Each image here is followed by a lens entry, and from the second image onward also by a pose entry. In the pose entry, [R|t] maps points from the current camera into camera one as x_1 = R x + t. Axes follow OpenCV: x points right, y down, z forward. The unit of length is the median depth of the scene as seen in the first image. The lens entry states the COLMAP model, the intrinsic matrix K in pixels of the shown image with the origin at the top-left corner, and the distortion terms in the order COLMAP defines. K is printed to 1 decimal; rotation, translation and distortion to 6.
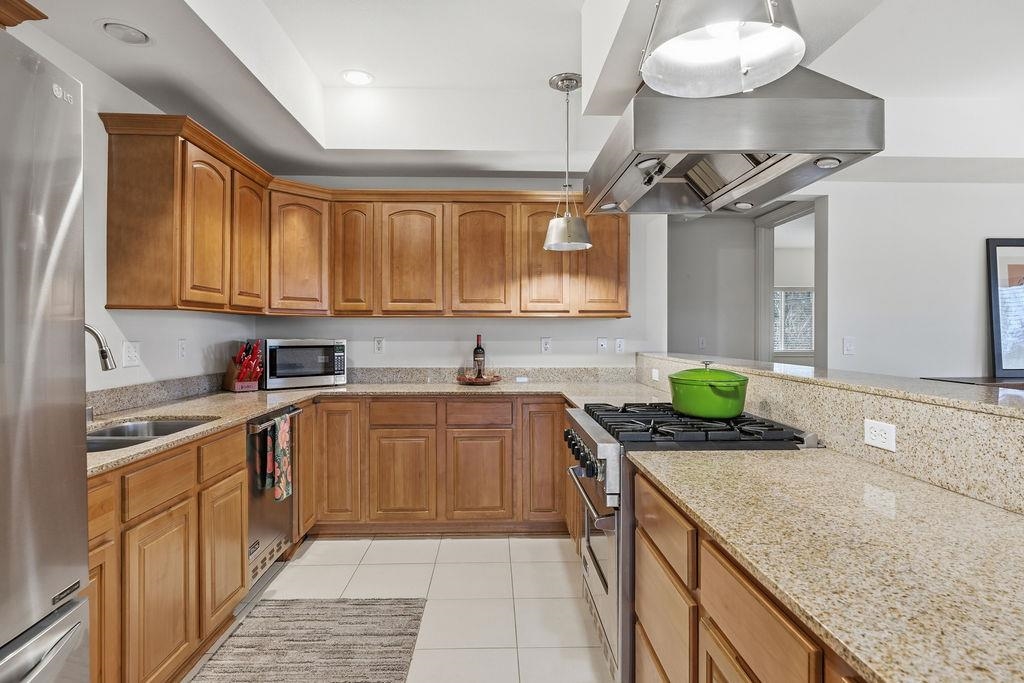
lens RADIAL K [[557.7, 0, 512.9], [0, 557.7, 335.2], [0, 0, 1]] dist [-0.004912, -0.000602]
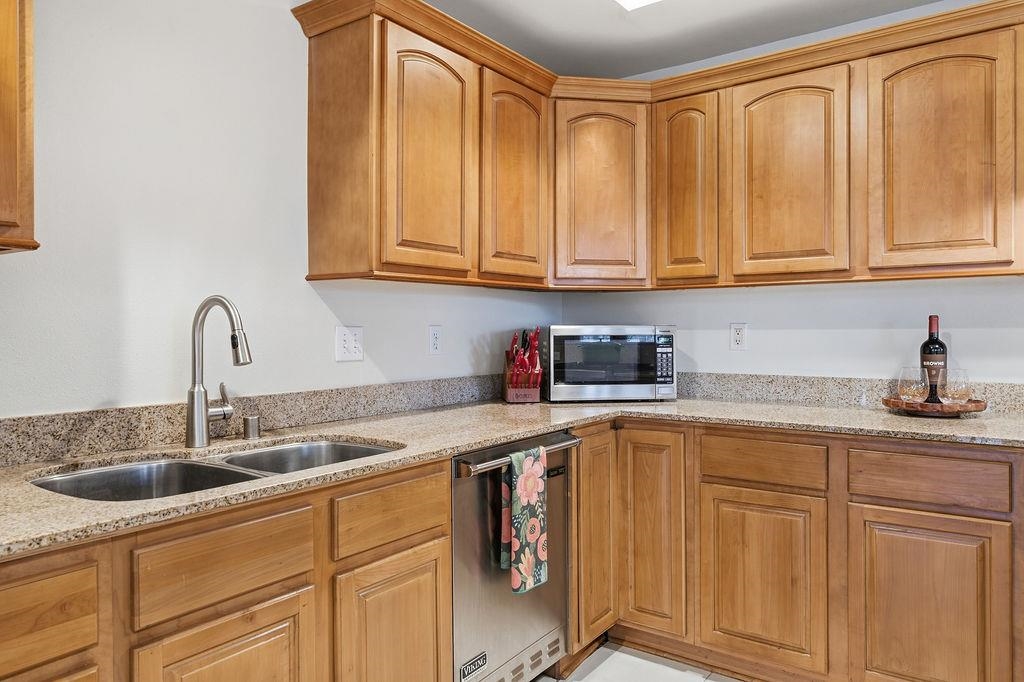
lens RADIAL K [[685.1, 0, 510.2], [0, 685.1, 332.5], [0, 0, 1]] dist [-0.008873, 0.005857]
pose [[0.788086, -0.001359, -0.615564, 0.018950], [0.003512, 0.999991, 0.002288, 0.013500], [0.615555, -0.003965, 0.788084, 0.325307]]
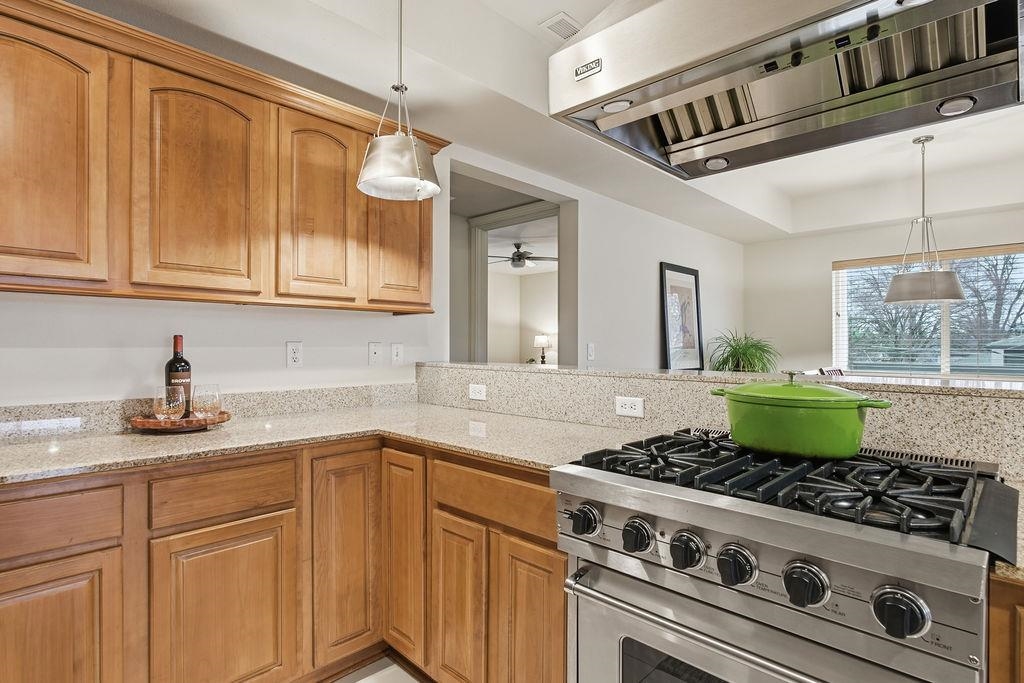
lens RADIAL K [[525.7, 0, 515.3], [0, 525.7, 345.2], [0, 0, 1]] dist [-0.010078, 0.003275]
pose [[0.717637, 0.002020, 0.696415, -0.199763], [0.000138, 0.999995, -0.003042, 0.011843], [-0.696417, 0.002279, 0.717633, 0.484266]]
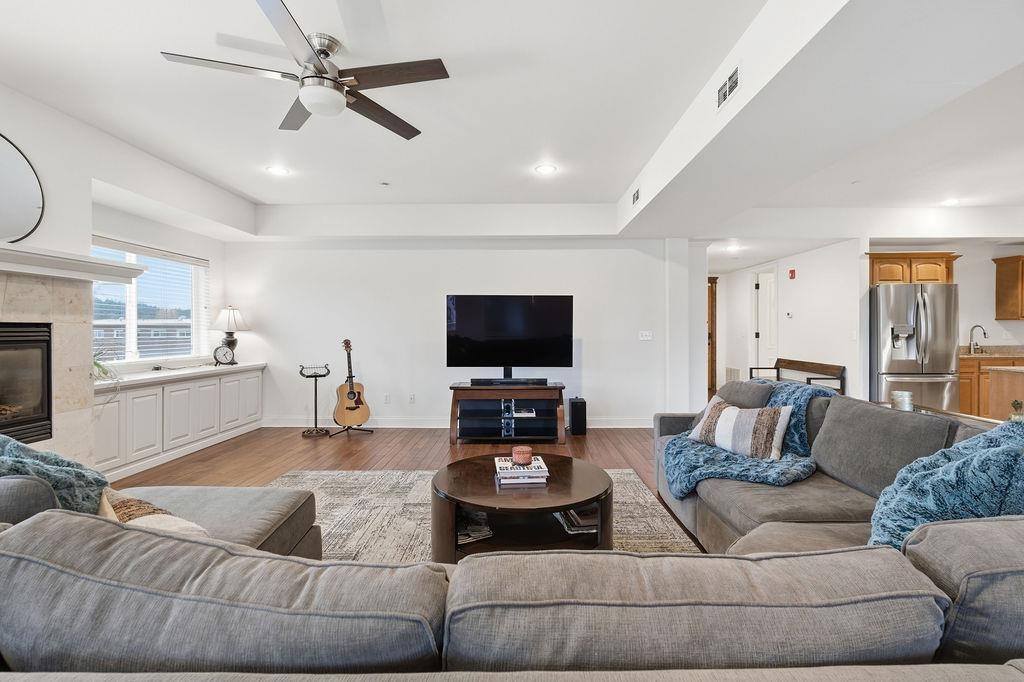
lens RADIAL K [[453.8, 0, 514.2], [0, 453.8, 339.2], [0, 0, 1]] dist [-0.001072, -0.000051]
pose [[-0.042343, 0.018784, -0.998927, 1.376135], [-0.000171, 0.999823, 0.018808, 0.008978], [0.999103, 0.000967, -0.042333, -1.135678]]
